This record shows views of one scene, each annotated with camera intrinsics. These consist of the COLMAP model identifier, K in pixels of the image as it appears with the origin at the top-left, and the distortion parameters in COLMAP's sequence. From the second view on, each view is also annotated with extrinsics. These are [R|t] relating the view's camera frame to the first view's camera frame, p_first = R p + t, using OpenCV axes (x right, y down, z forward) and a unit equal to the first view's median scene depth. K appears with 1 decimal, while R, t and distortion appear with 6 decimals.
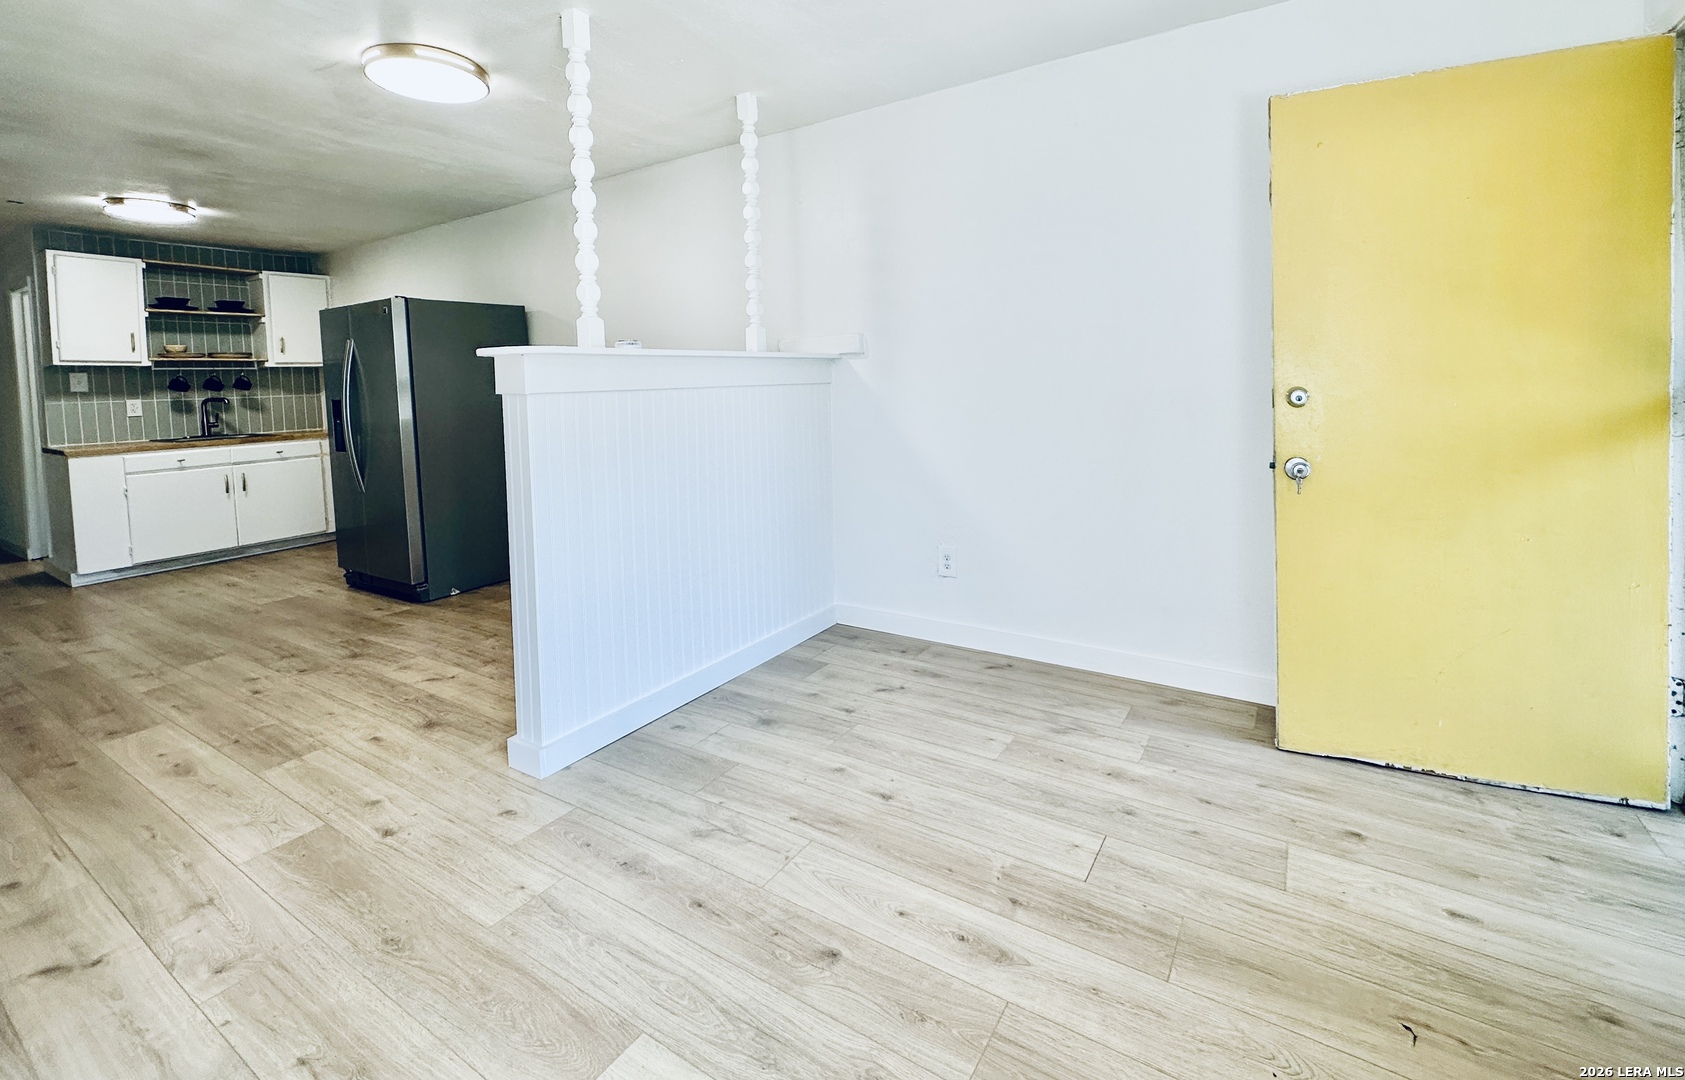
lens RADIAL K [[715.7, 0, 882.0], [0, 715.7, 413.2], [0, 0, 1]] dist [-0.004042, 0.000639]
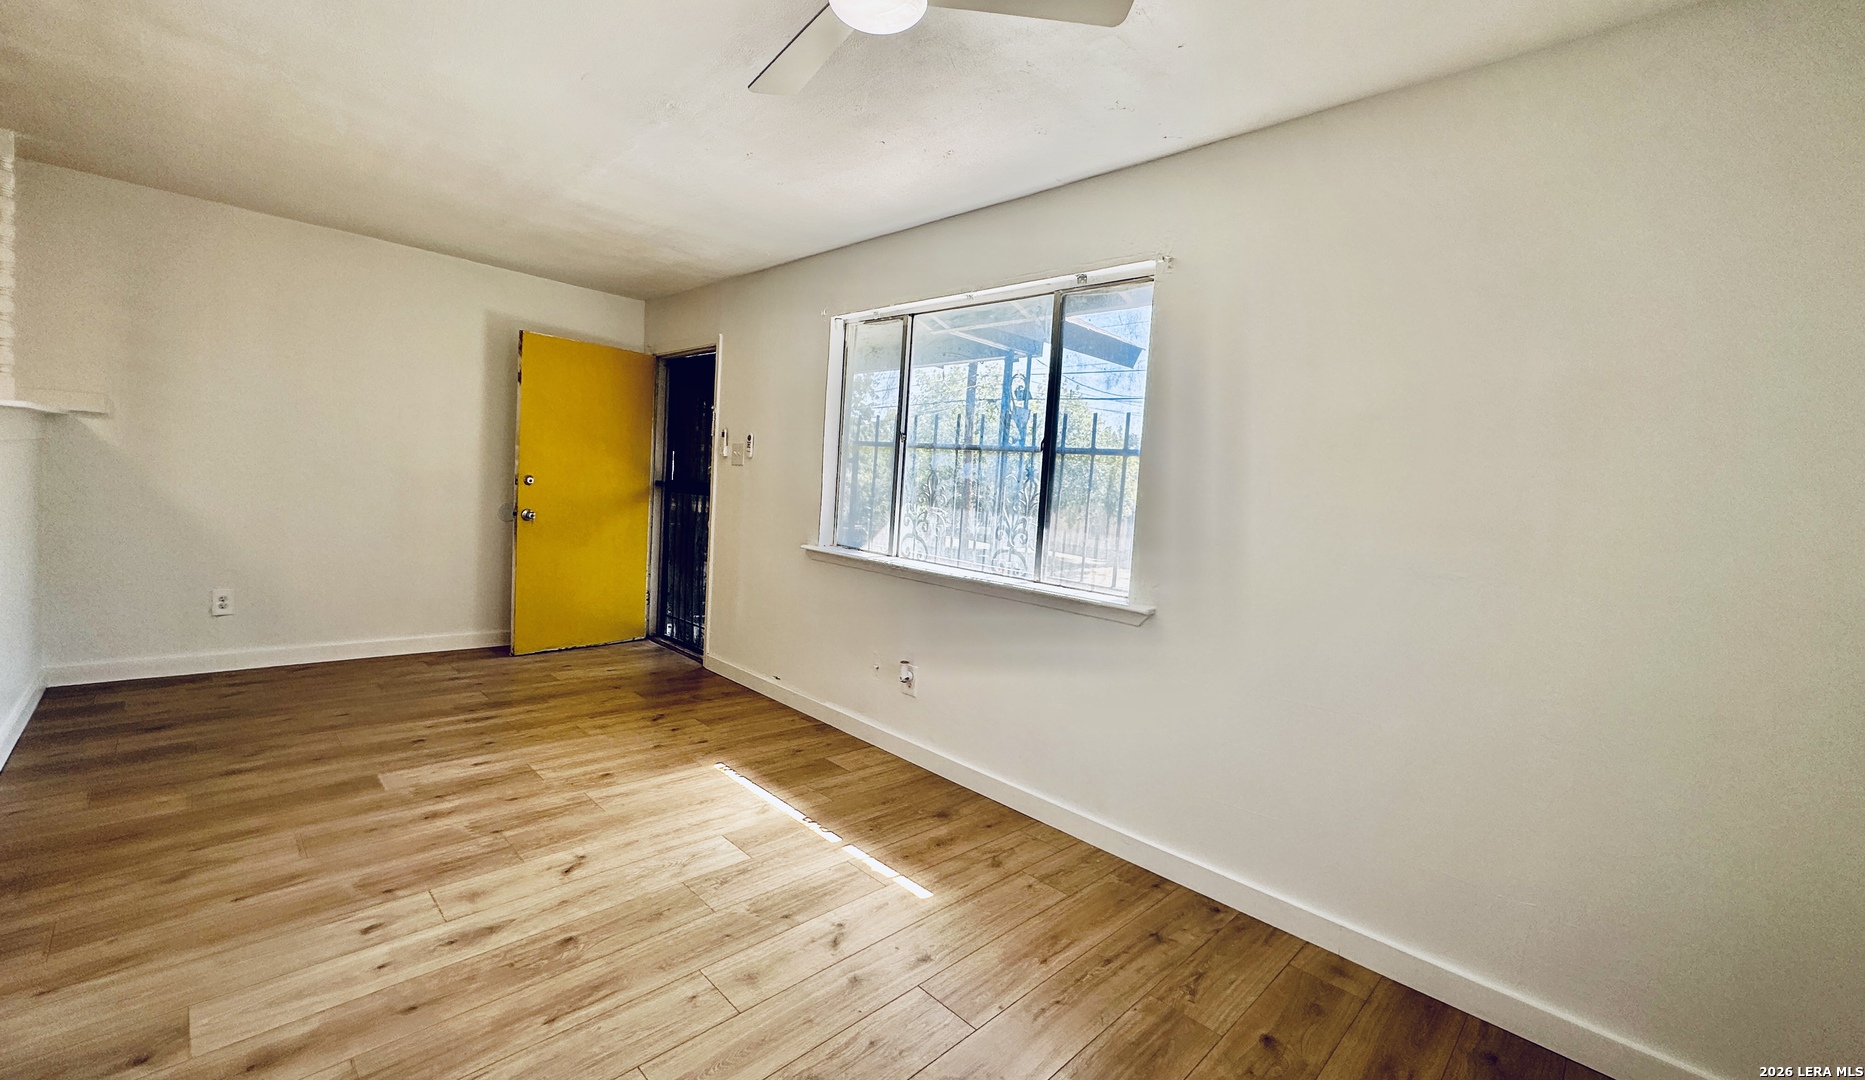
lens RADIAL K [[741.9, 0, 932.4], [0, 741.9, 539.7], [0, 0, 1]] dist [0.000935, 0.000127]
pose [[0.235751, -0.033757, 0.971227, -0.448362], [-0.029050, 0.998705, 0.041763, 0.009544], [-0.971379, -0.038059, 0.234465, -0.233770]]
